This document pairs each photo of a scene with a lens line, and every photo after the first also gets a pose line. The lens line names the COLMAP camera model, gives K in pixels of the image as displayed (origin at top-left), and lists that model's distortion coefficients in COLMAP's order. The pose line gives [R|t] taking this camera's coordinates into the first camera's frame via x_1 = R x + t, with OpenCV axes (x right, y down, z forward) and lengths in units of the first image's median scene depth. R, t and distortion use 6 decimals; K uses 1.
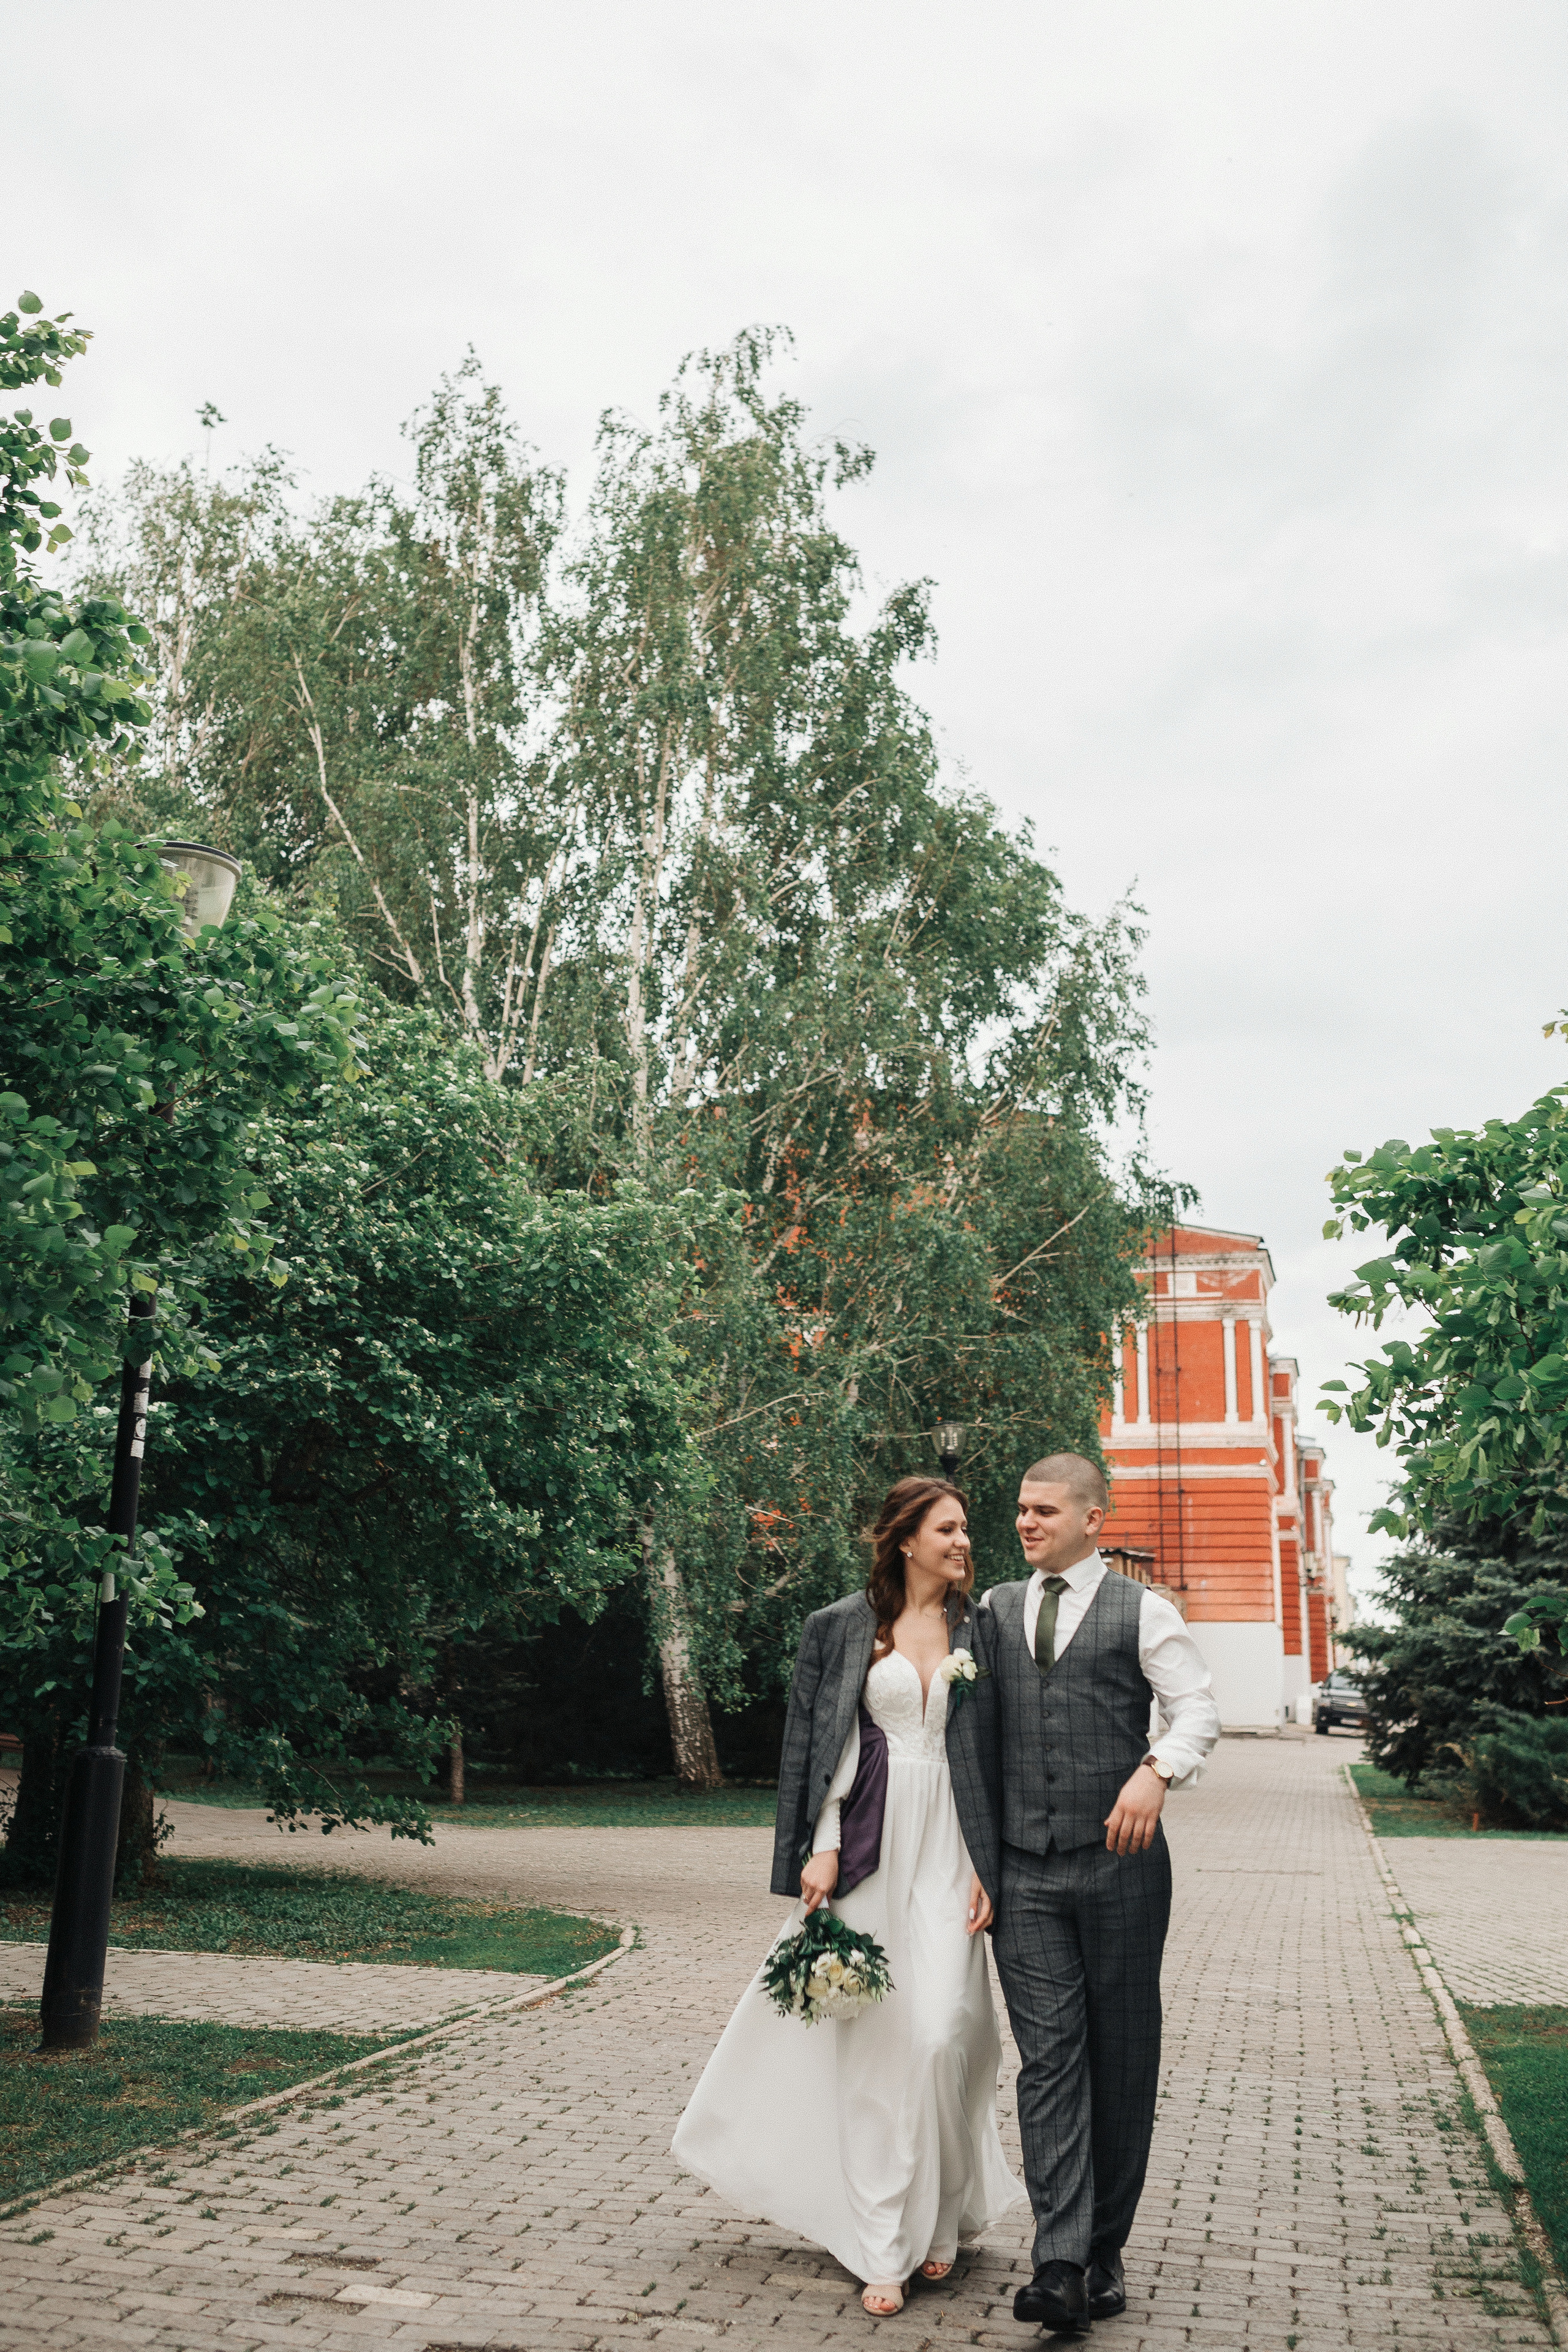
lens RADIAL K [[2232.4, 0, 786.4], [0, 2232.4, 1165.7], [0, 0, 1]] dist [0.027879, 0.000000]
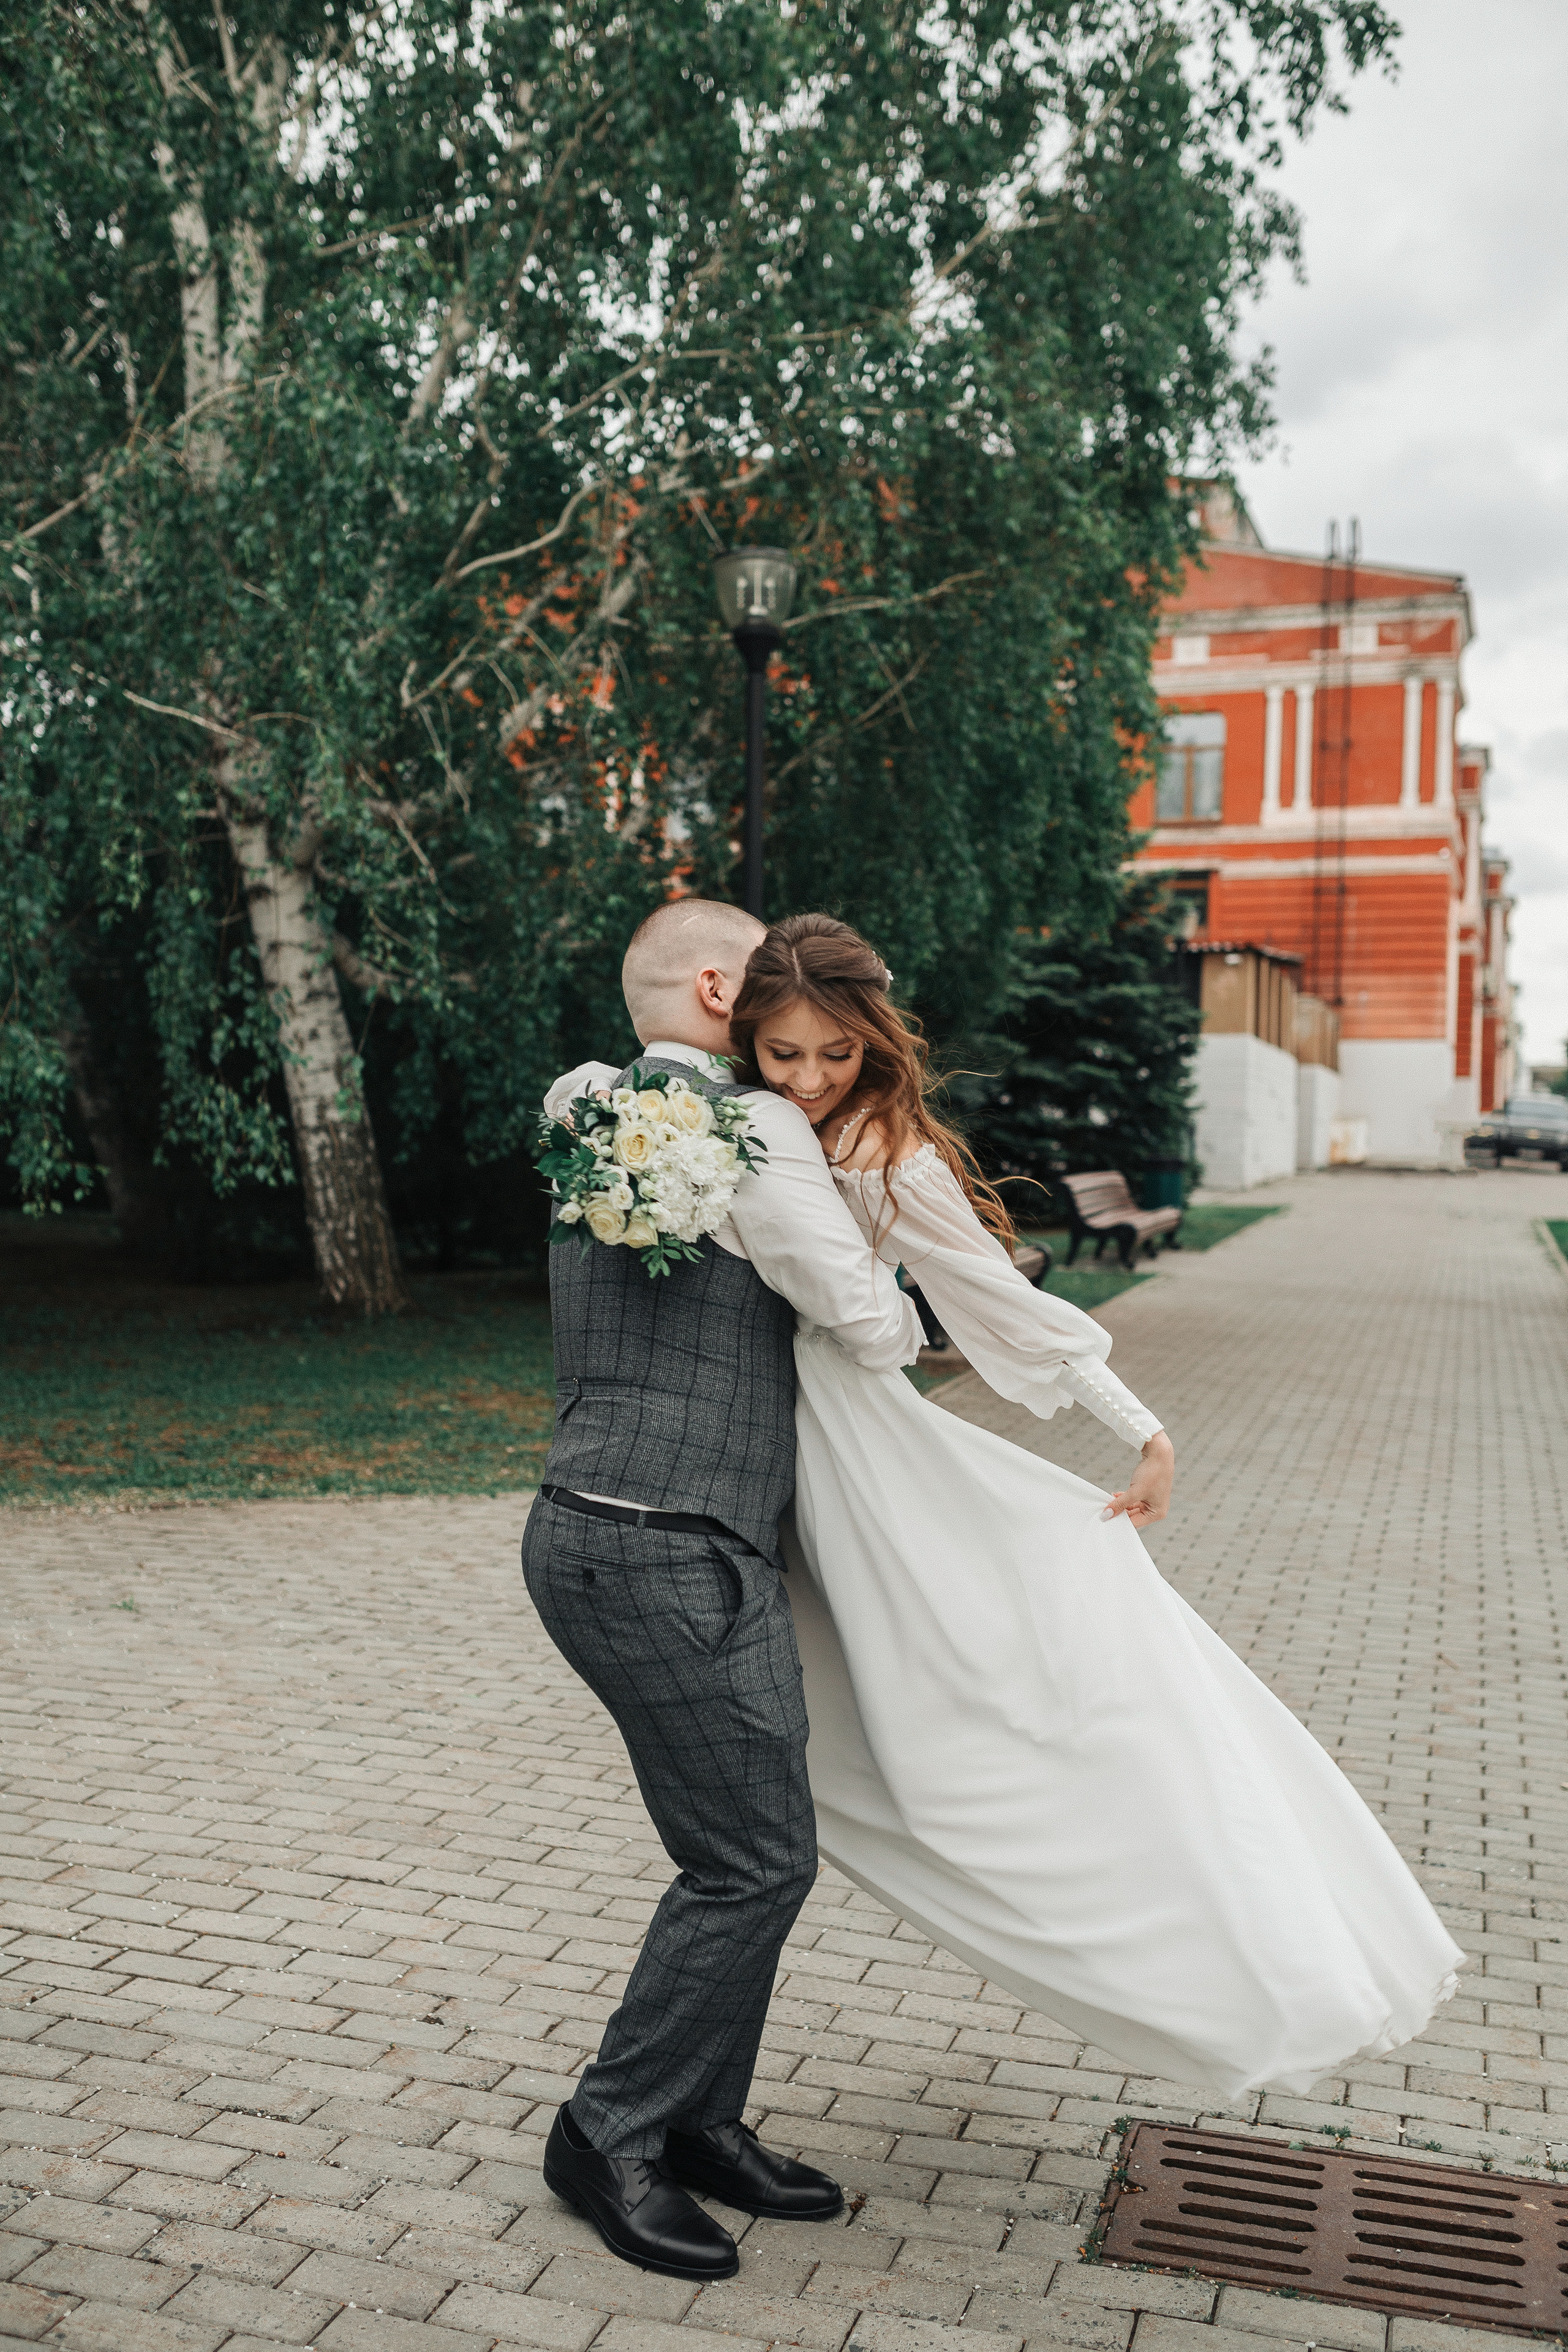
lens RADIAL K [[2232.4, 0, 783.7], [0, 2232.4, 1179.6], [0, 0, 1]] dist [0.027879, 0.000000]
pose [[0.997220, 0.005962, -0.074276, 0.029025], [0.013367, 0.966312, 0.257027, 0.031151], [0.073306, -0.257305, 0.963546, 0.140568]]
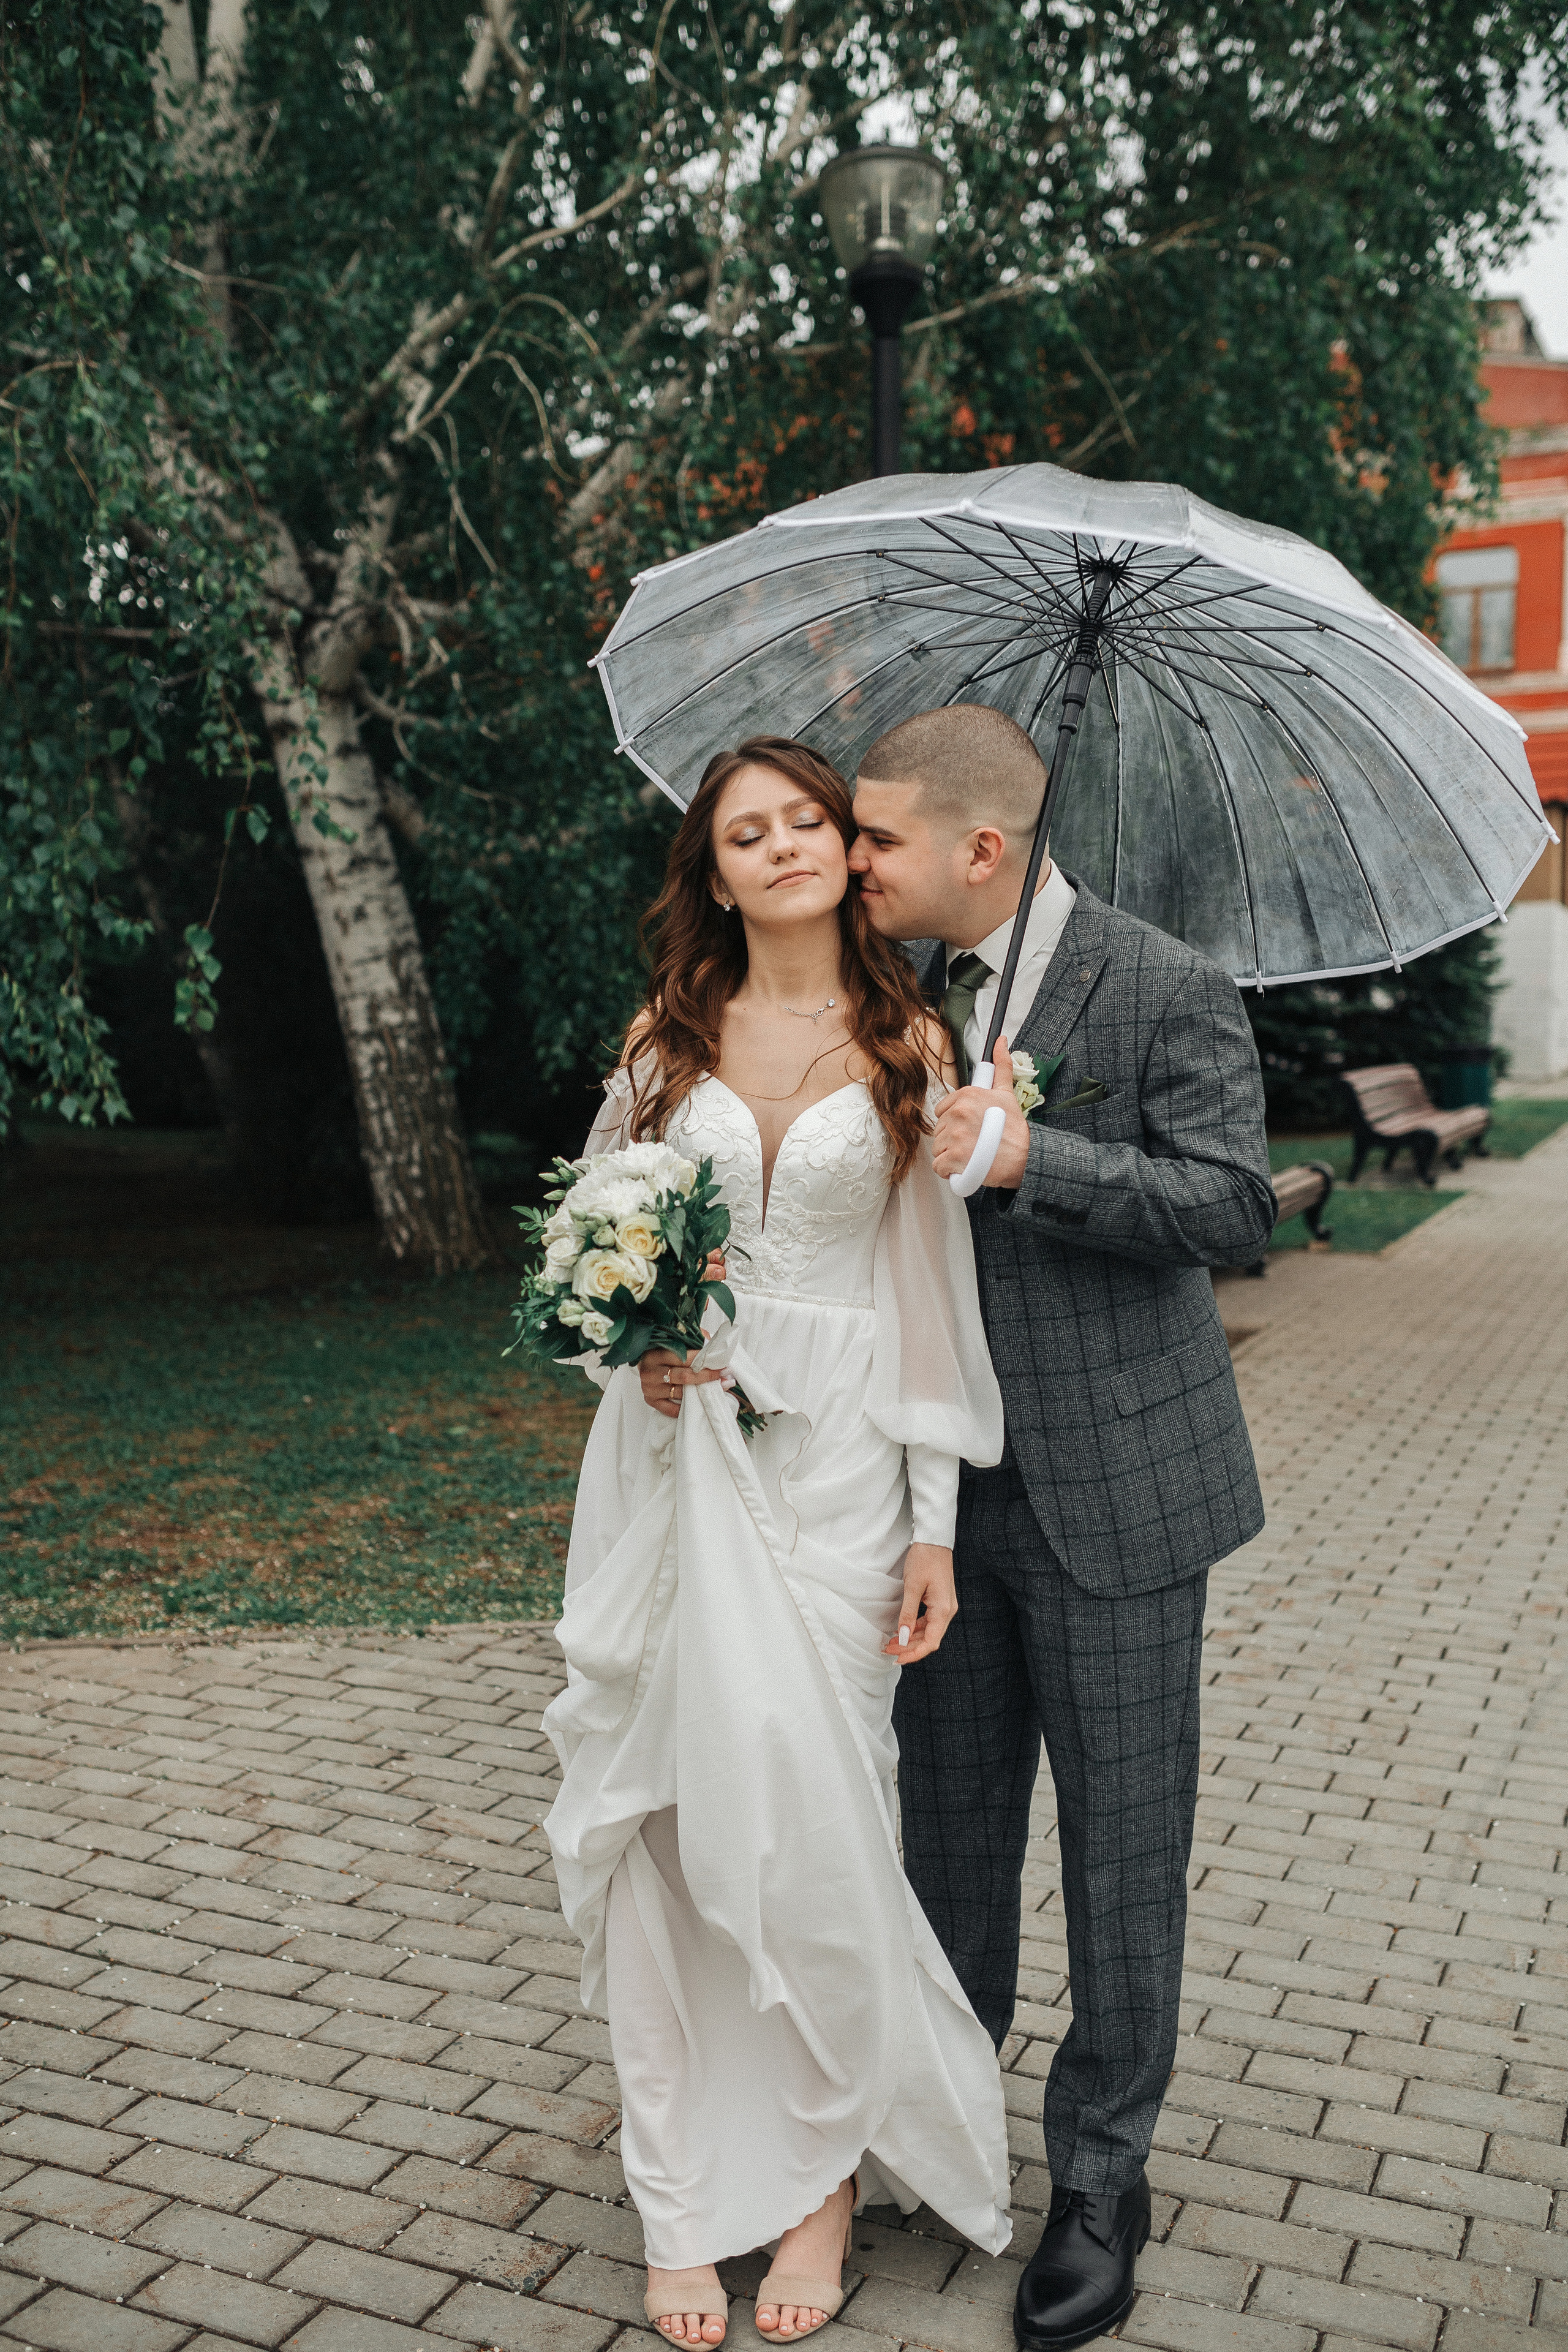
lens RADIAL K [[2232.4, 0, 798.9], [0, 2232.4, 1187.5], [0, 0, 1]] dist [0.027879, 0.000000]
pose [[0.983014, -0.006625, -0.183413, 0.029967], [0.062303, 0.952051, 0.299527, 0.039828], [0.172634, -0.305866, 0.936292, 0.175136]]
